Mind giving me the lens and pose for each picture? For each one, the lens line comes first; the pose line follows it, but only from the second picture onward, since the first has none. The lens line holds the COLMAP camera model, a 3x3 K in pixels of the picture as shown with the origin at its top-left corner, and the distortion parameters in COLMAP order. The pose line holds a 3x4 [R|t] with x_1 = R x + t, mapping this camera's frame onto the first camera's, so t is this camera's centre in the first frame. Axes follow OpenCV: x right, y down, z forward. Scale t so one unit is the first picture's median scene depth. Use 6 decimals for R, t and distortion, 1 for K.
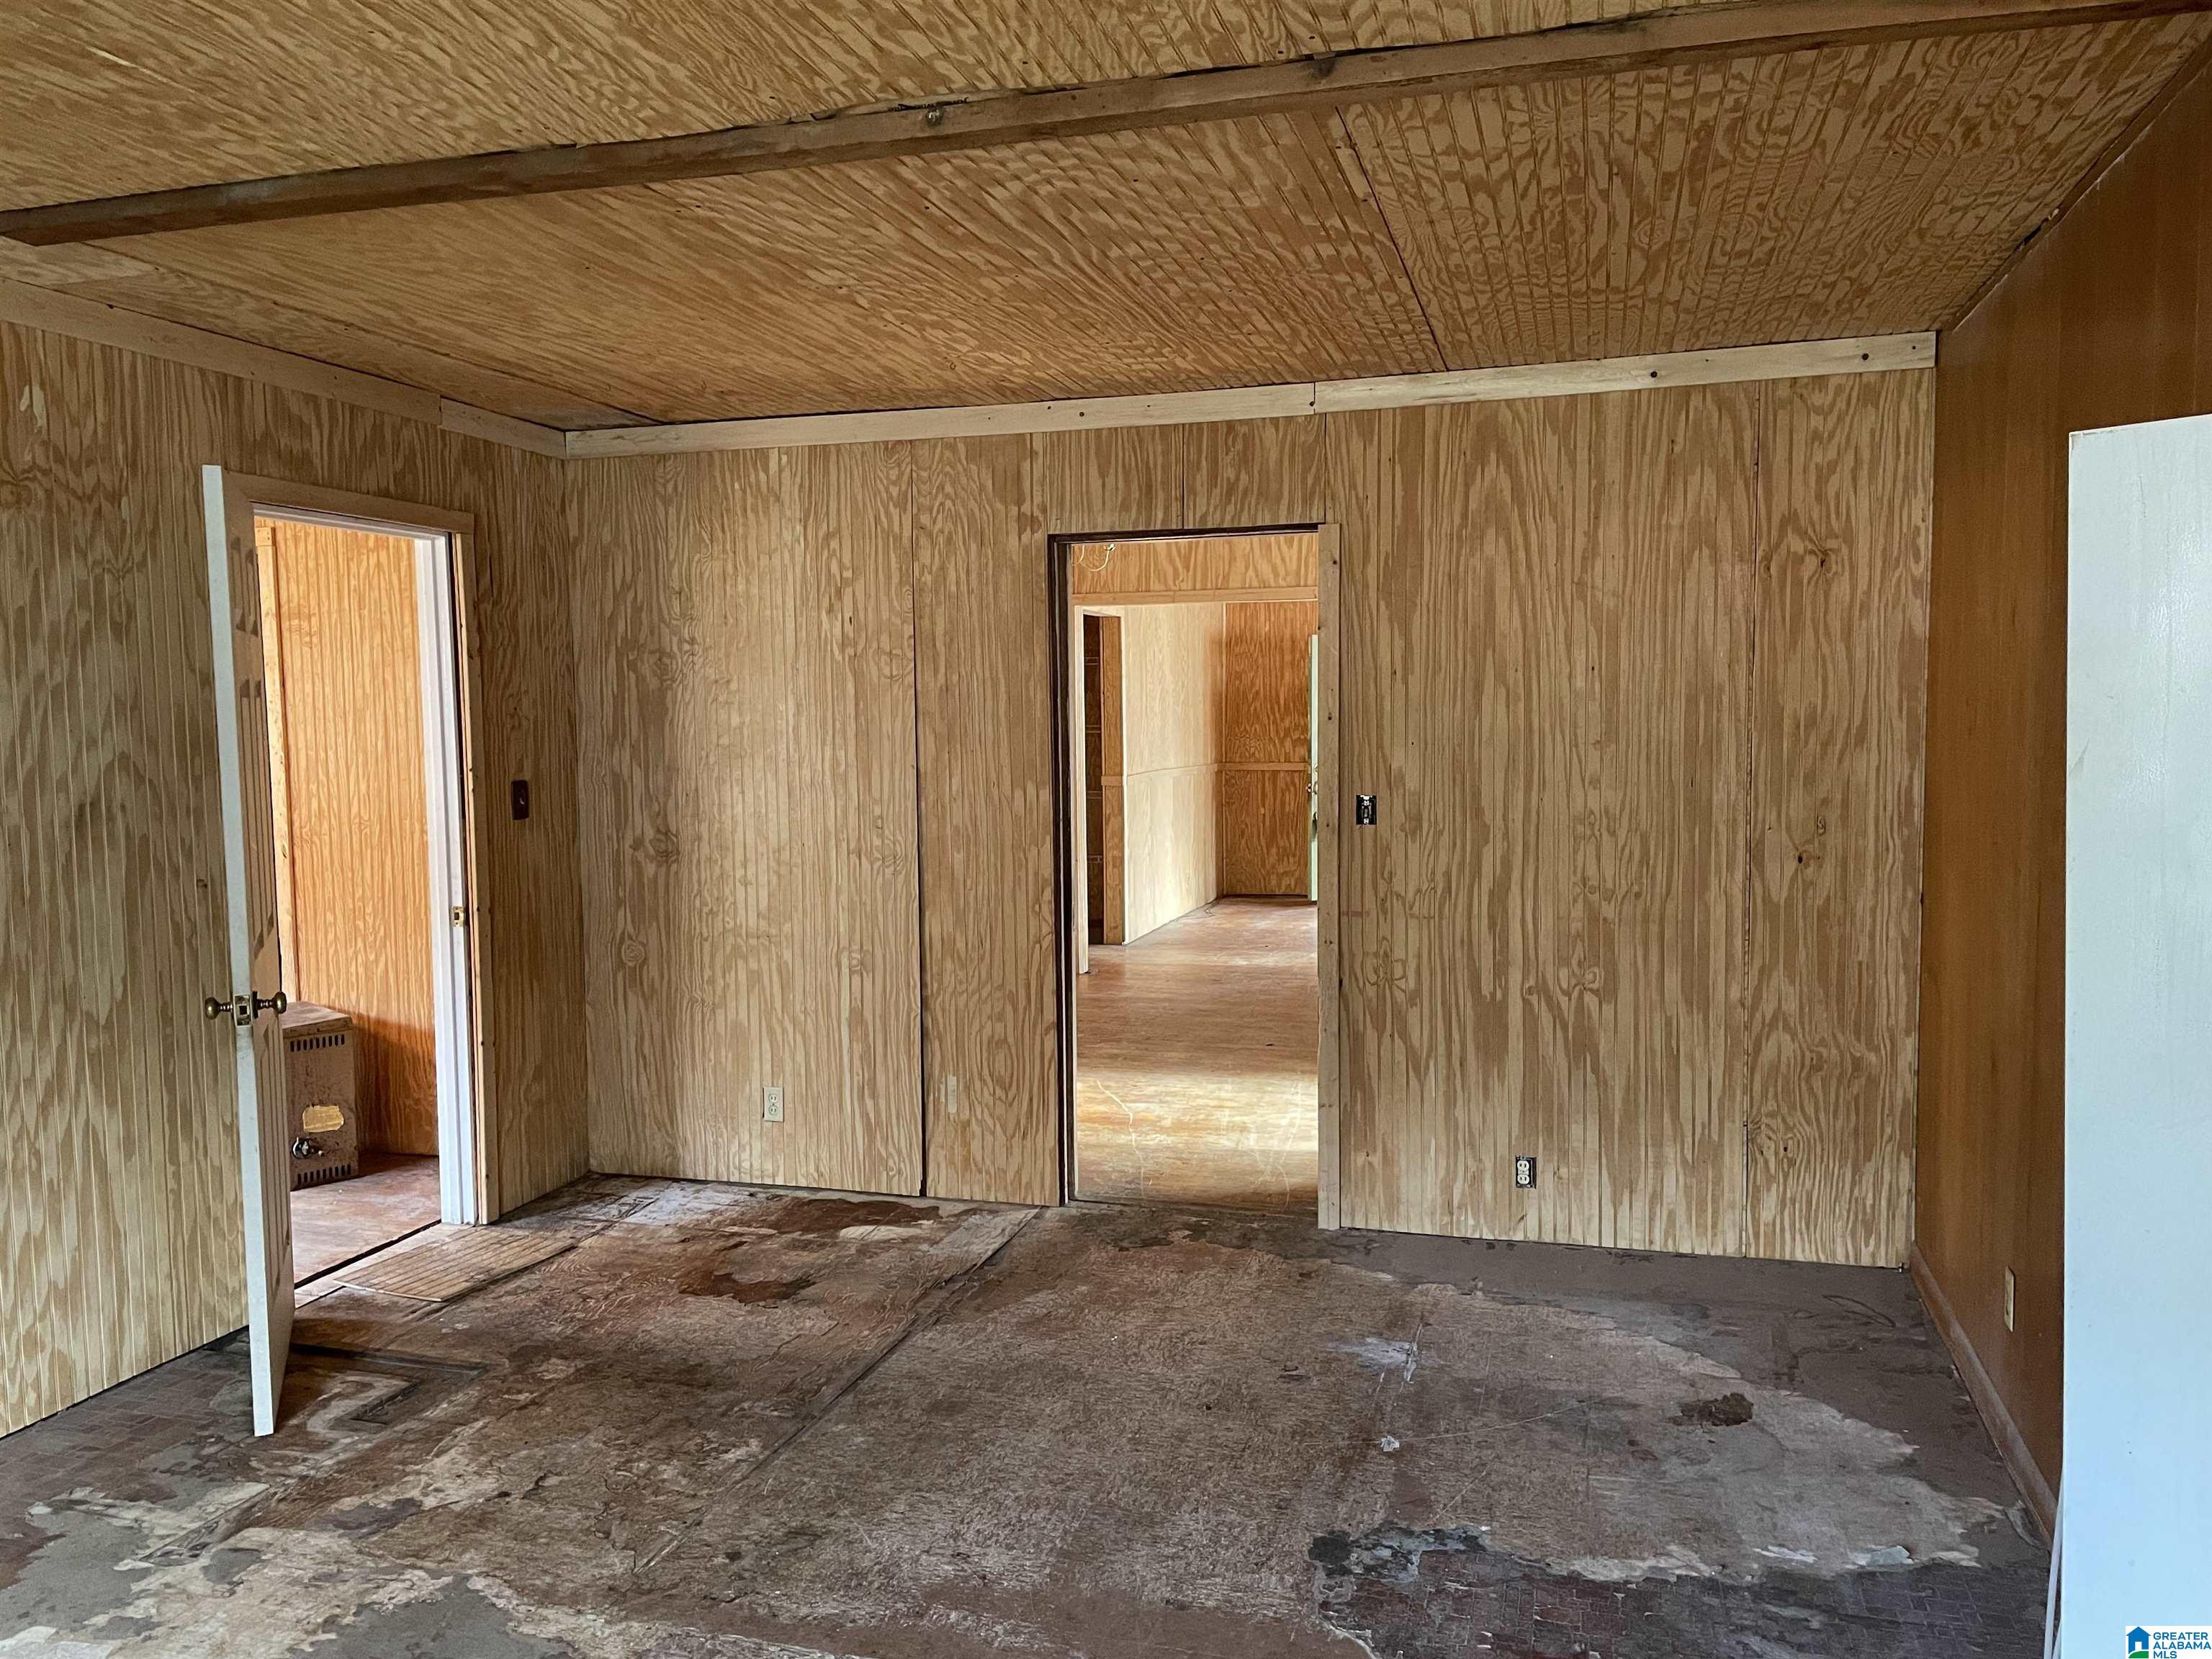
lens RADIAL K [[1667.0, 0, 1099.7], [0, 1667.0, 832.2], [0, 0, 1]] dist [0.100180, -0.126898]
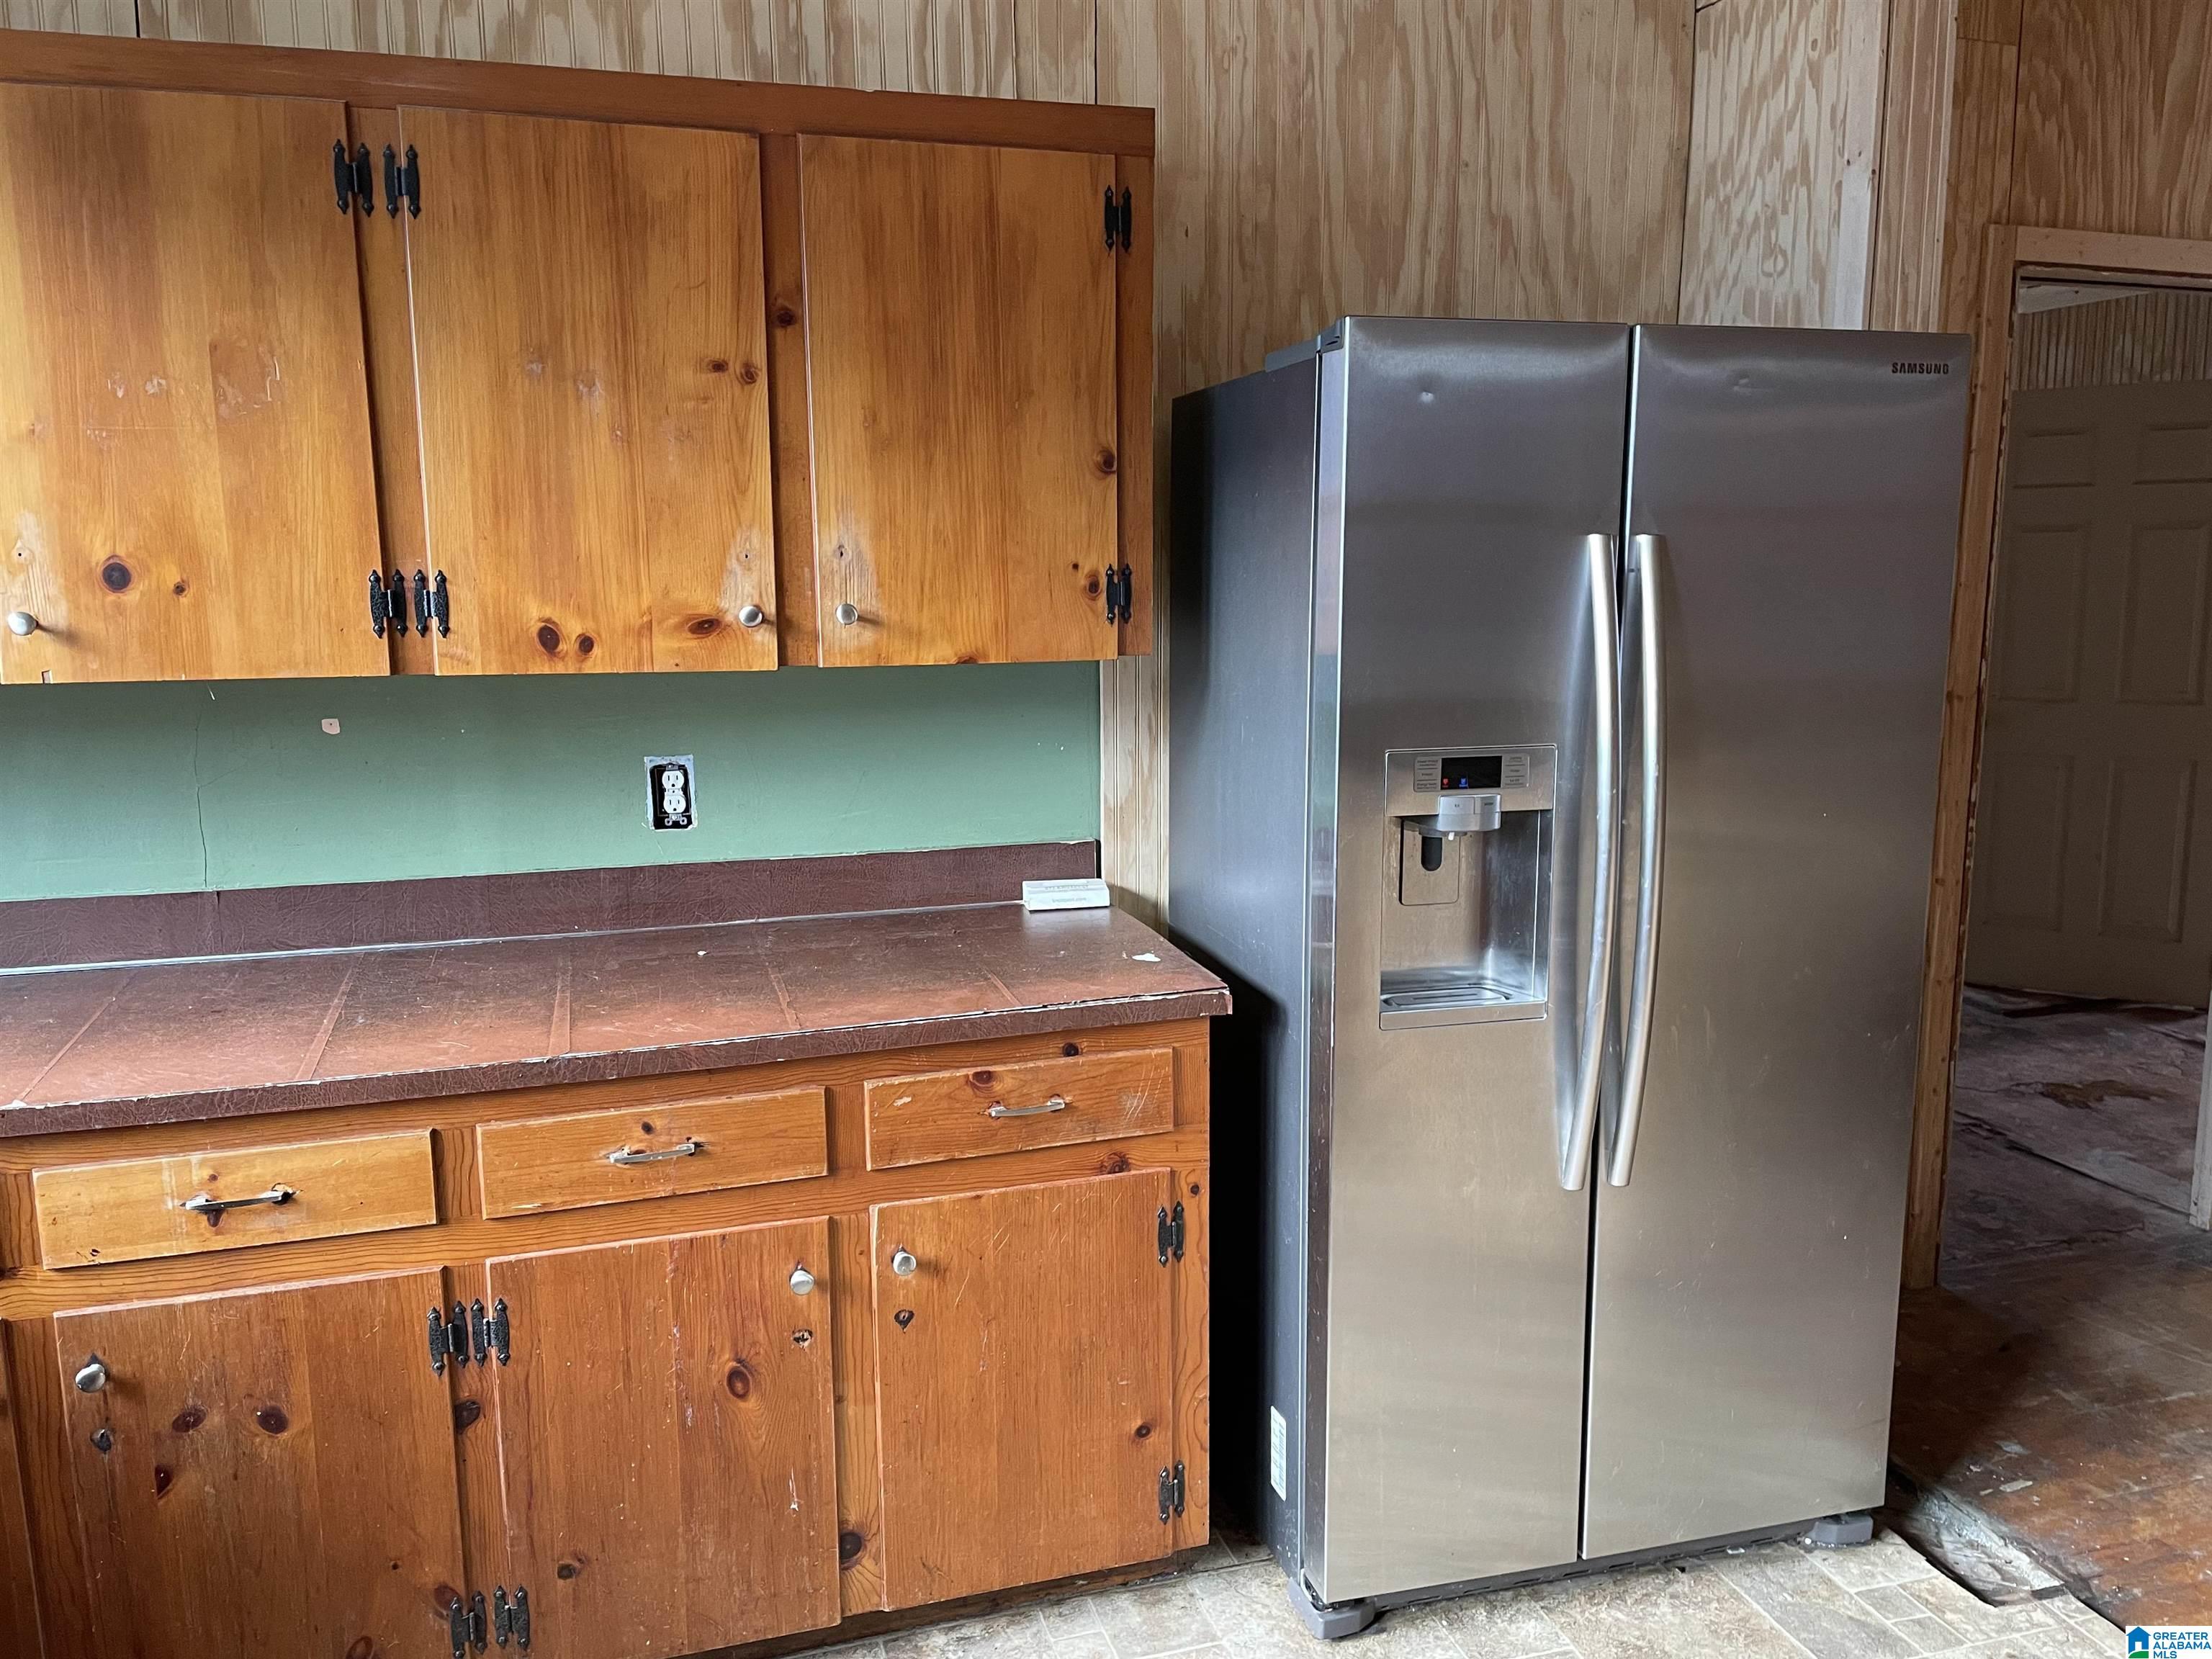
lens RADIAL K [[1667.0, 0, 1099.7], [0, 1667.0, 832.2], [0, 0, 1]] dist [0.100180, -0.126898]
pose [[-0.839933, 0.102762, -0.532871, 1.080625], [-0.025429, 0.973377, 0.227794, -0.145180], [0.542093, 0.204882, -0.814959, 1.870479]]
